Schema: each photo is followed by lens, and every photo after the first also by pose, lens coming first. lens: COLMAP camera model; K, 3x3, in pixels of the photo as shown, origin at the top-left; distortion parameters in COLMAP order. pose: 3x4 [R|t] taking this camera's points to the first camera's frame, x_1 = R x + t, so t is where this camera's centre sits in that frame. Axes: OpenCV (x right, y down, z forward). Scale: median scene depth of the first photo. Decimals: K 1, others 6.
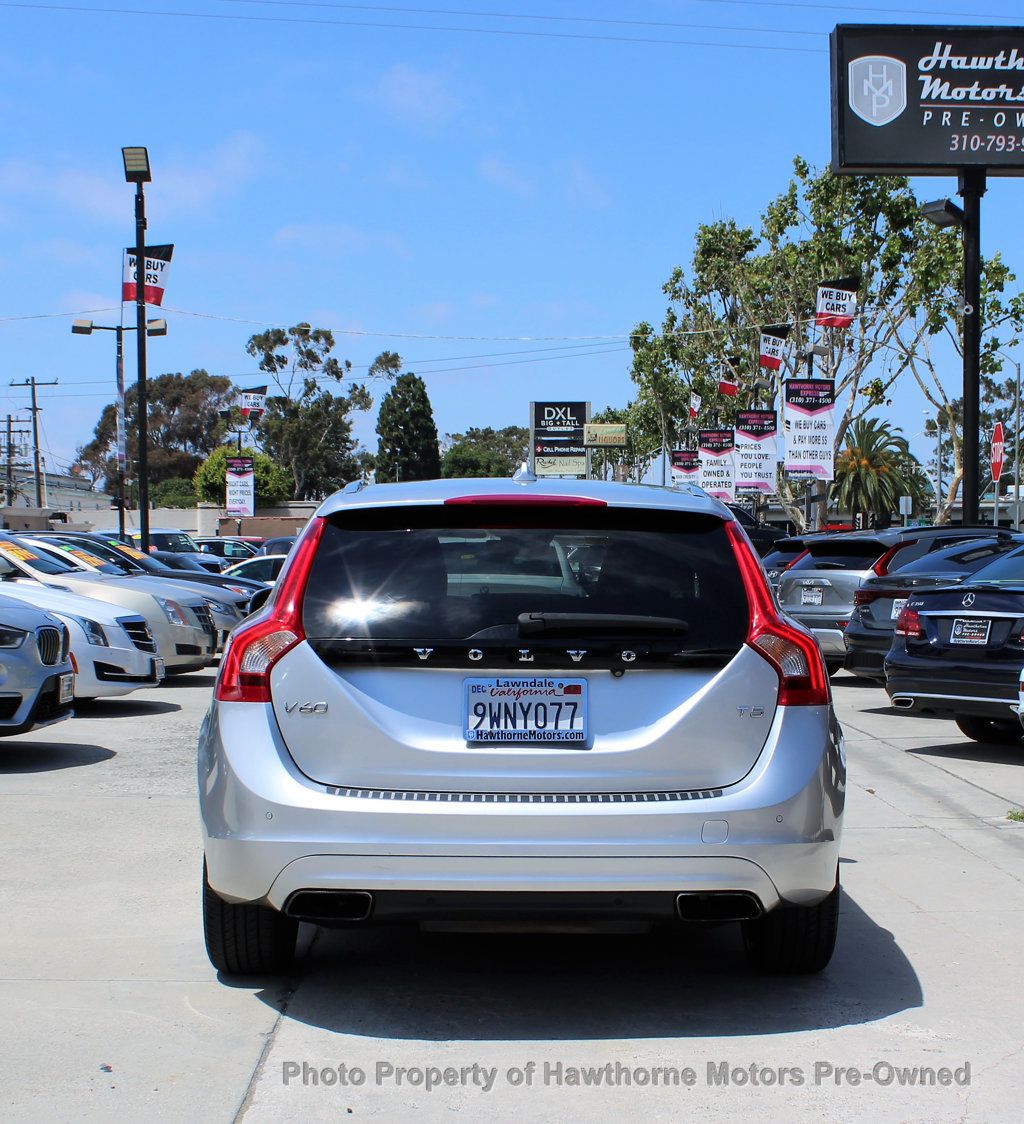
lens RADIAL K [[1015.4, 0, 512.0], [0, 1015.4, 562.0], [0, 0, 1]] dist [0.000657, -0.000413]
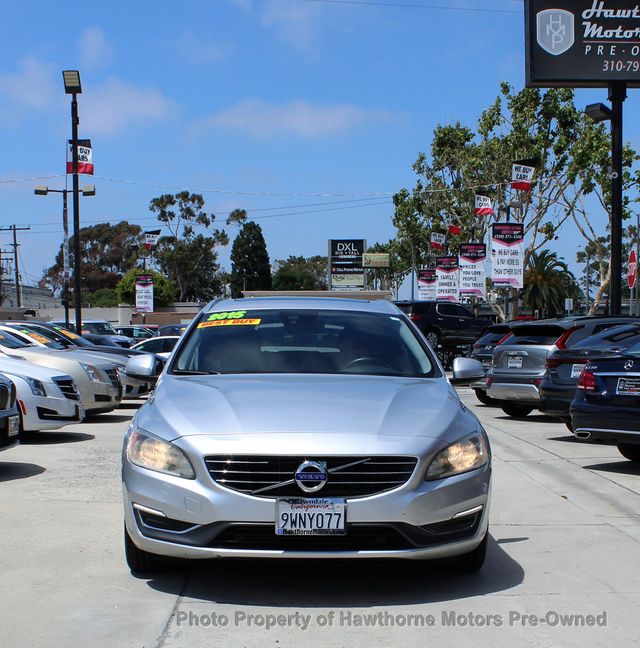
lens RADIAL K [[621.3, 0, 312.6], [0, 621.3, 347.1], [0, 0, 1]] dist [-0.005516, 0.001728]
pose [[0.999977, -0.001138, -0.006658, 0.000007], [0.001196, 0.999961, 0.008740, 0.001287], [0.006647, -0.008748, 0.999940, 0.041209]]
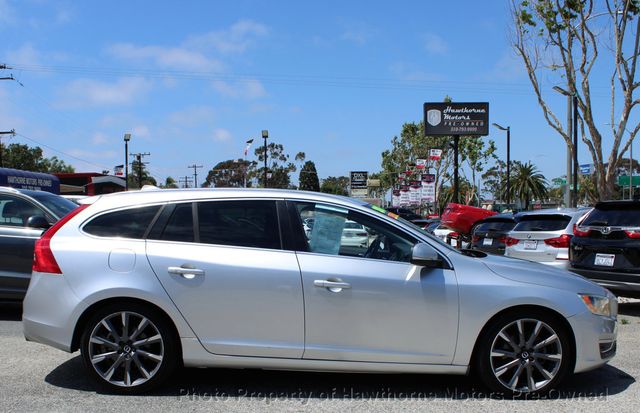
lens RADIAL K [[583.0, 0, 320.0], [0, 583.0, 206.5], [0, 0, 1]] dist [0.001131, 0.002514]
pose [[0.999980, 0.001125, -0.006207, -0.080320], [-0.001220, 0.999884, -0.015193, -0.028560], [0.006189, 0.015201, 0.999865, -1.042564]]
